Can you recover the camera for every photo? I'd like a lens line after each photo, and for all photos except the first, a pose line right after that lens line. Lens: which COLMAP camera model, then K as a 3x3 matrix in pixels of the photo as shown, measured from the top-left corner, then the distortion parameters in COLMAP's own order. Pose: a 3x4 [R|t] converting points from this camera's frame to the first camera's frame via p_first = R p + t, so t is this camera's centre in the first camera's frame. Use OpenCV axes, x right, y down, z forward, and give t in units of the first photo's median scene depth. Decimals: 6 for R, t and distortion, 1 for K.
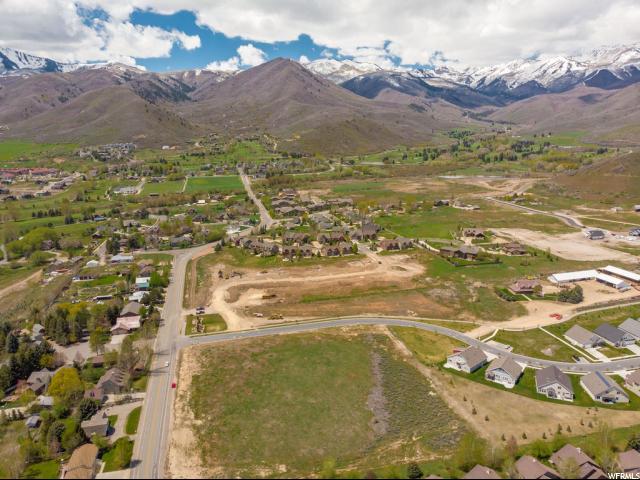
lens RADIAL K [[474.4, 0, 320.0], [0, 474.4, 240.0], [0, 0, 1]] dist [-0.002719, -0.003850]
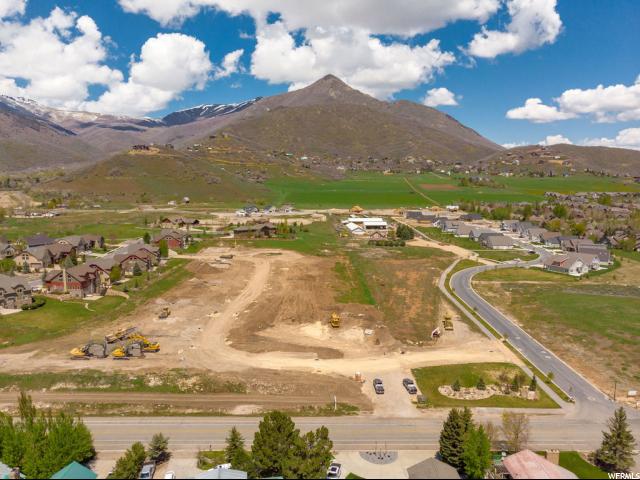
lens RADIAL K [[474.2, 0, 328.1], [0, 474.2, 257.0], [0, 0, 1]] dist [0.000572, -0.001154]
pose [[0.207714, -0.158437, 0.965273, -0.447915], [0.218432, 0.969391, 0.112109, 0.006057], [-0.953490, 0.187560, 0.235963, 0.731703]]
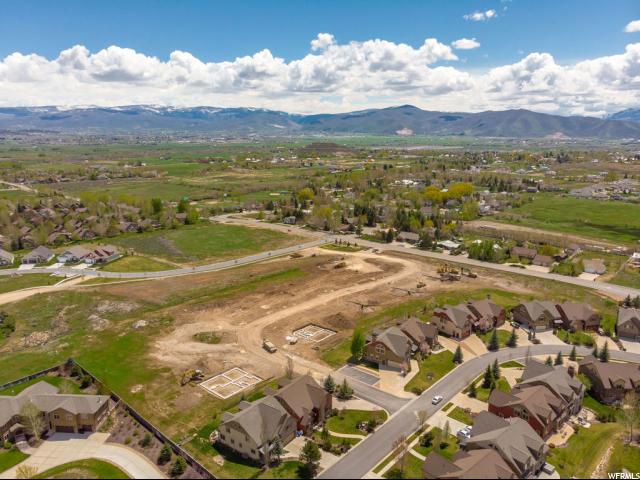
lens RADIAL K [[474.4, 0, 320.0], [0, 474.4, 240.0], [0, 0, 1]] dist [-0.002719, -0.003850]
pose [[-0.826143, 0.133424, -0.547435, 0.302459], [-0.122811, 0.905564, 0.406044, -0.207670], [0.549913, 0.402682, -0.731740, 1.292736]]
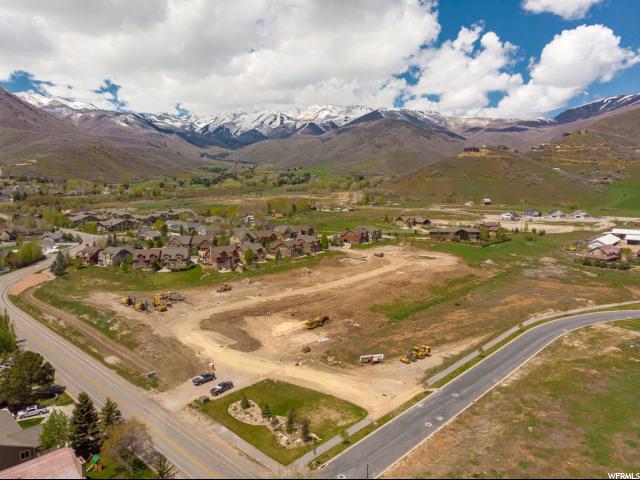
lens RADIAL K [[474.4, 0, 320.0], [0, 474.4, 240.0], [0, 0, 1]] dist [-0.002719, -0.003850]
pose [[0.841173, -0.069937, 0.536225, -0.281574], [0.124925, 0.989911, -0.066861, 0.059728], [-0.526139, 0.123230, 0.841423, 0.505152]]
